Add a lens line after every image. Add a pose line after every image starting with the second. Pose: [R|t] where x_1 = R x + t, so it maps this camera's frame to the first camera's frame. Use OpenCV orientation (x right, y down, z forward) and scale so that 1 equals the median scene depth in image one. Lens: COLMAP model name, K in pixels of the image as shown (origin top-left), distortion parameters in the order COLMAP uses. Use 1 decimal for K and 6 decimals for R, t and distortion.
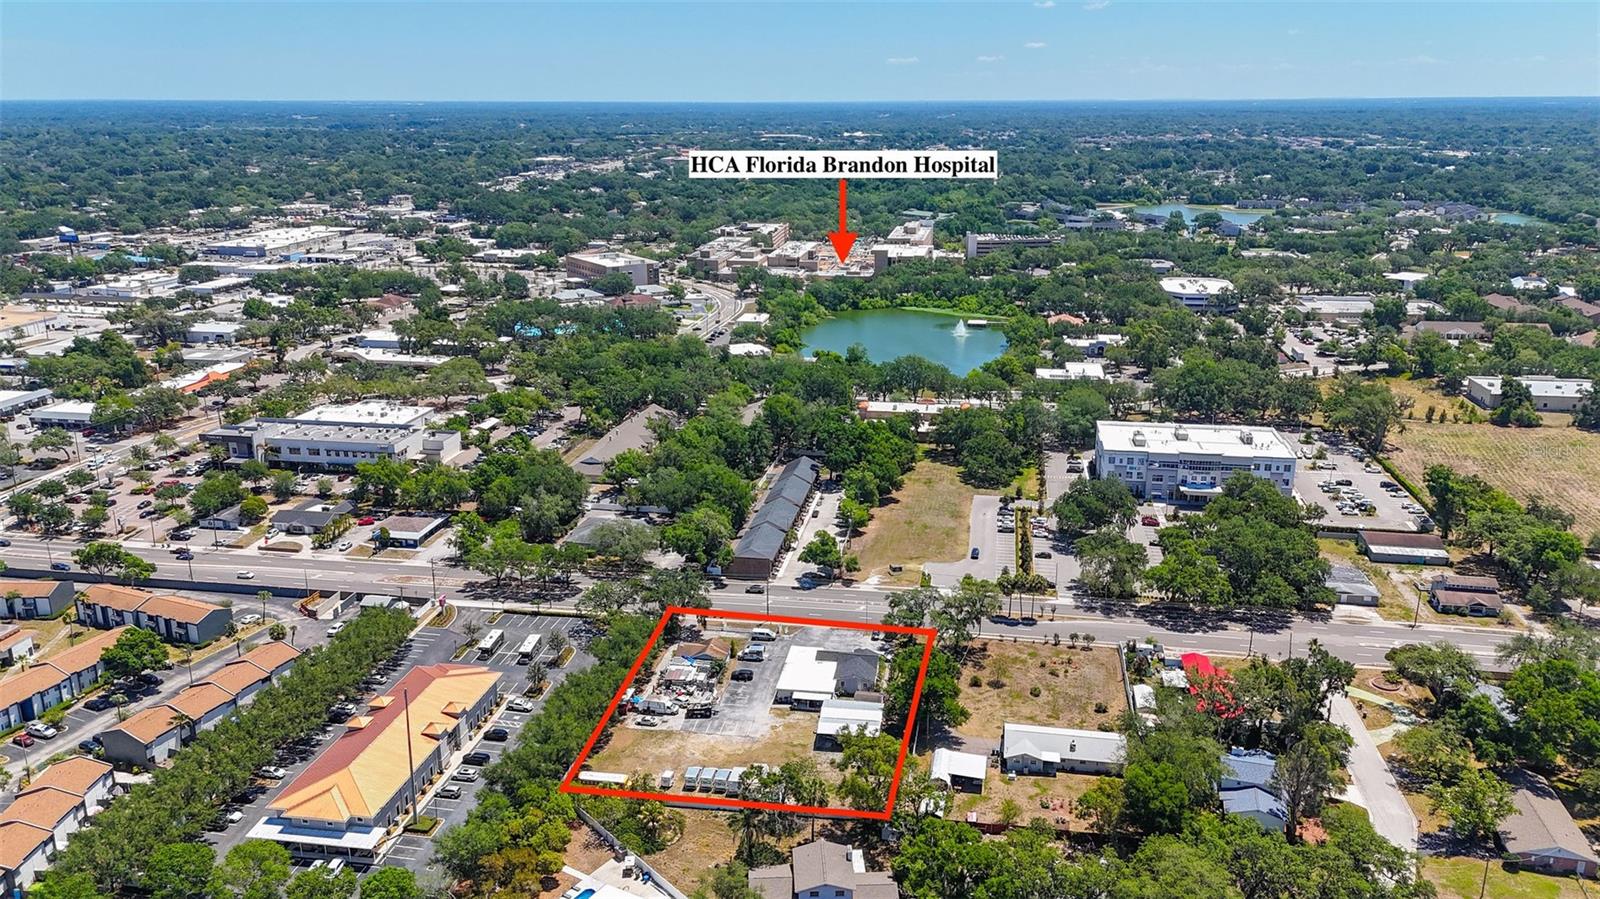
lens RADIAL K [[1170.2, 0, 800.0], [0, 1170.2, 449.5], [0, 0, 1]] dist [0.103075, -0.116606]
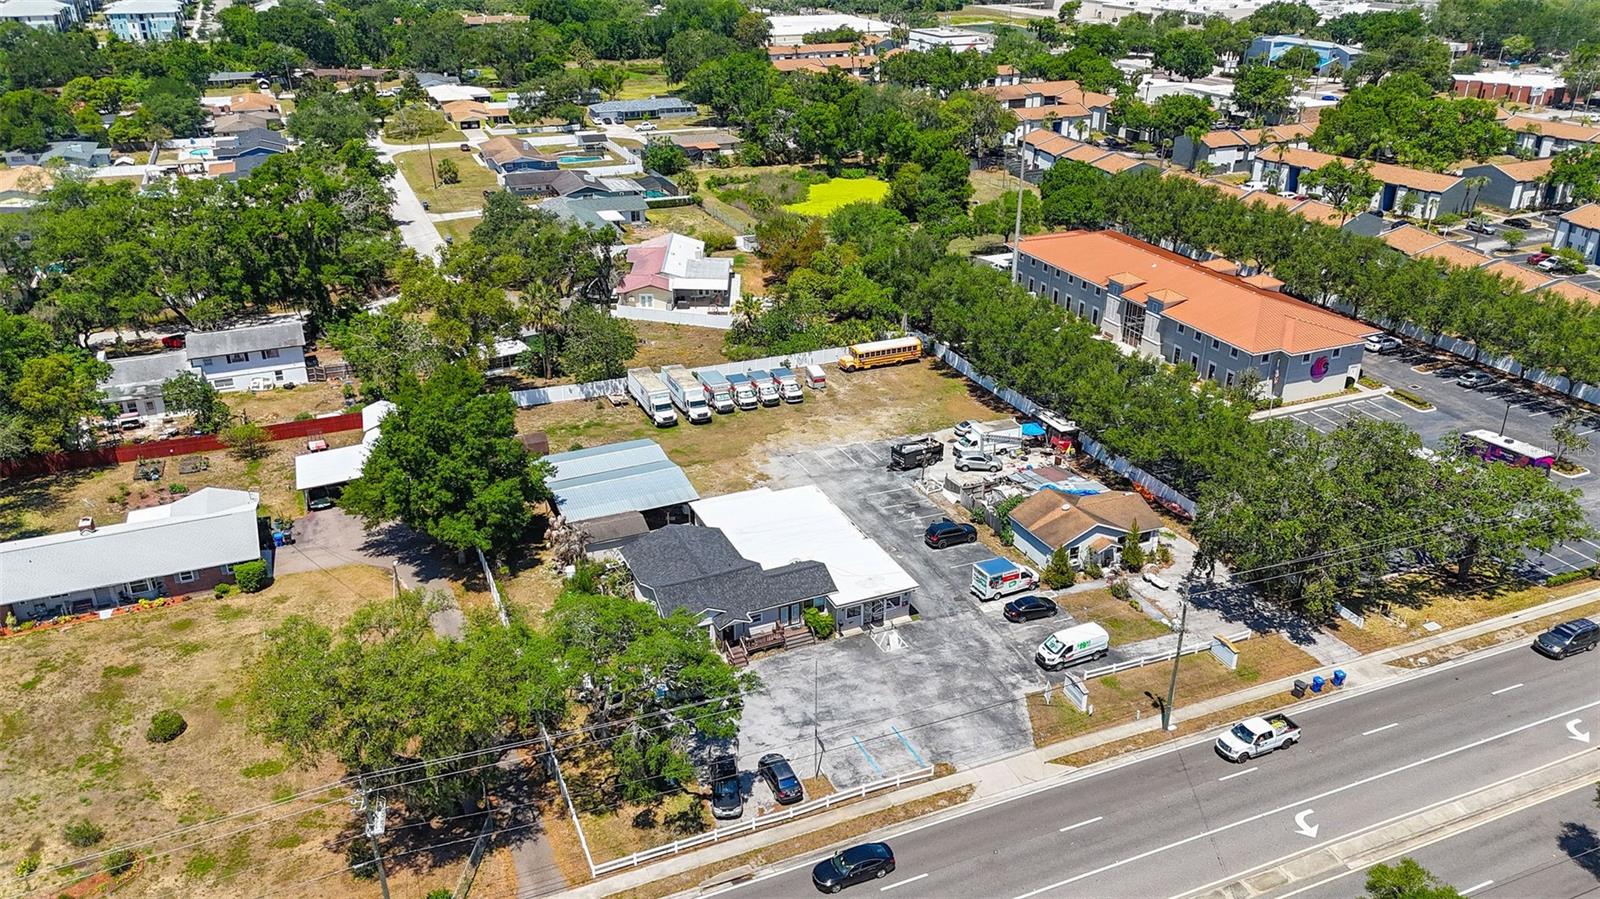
lens RADIAL K [[1161.1, 0, 799.2], [0, 1161.1, 475.0], [0, 0, 1]] dist [0.072141, -0.059995]
pose [[-0.837374, 0.240399, -0.490930, 0.146415], [-0.158550, 0.752681, 0.639010, -0.057888], [0.523131, 0.612927, -0.592161, 0.920962]]
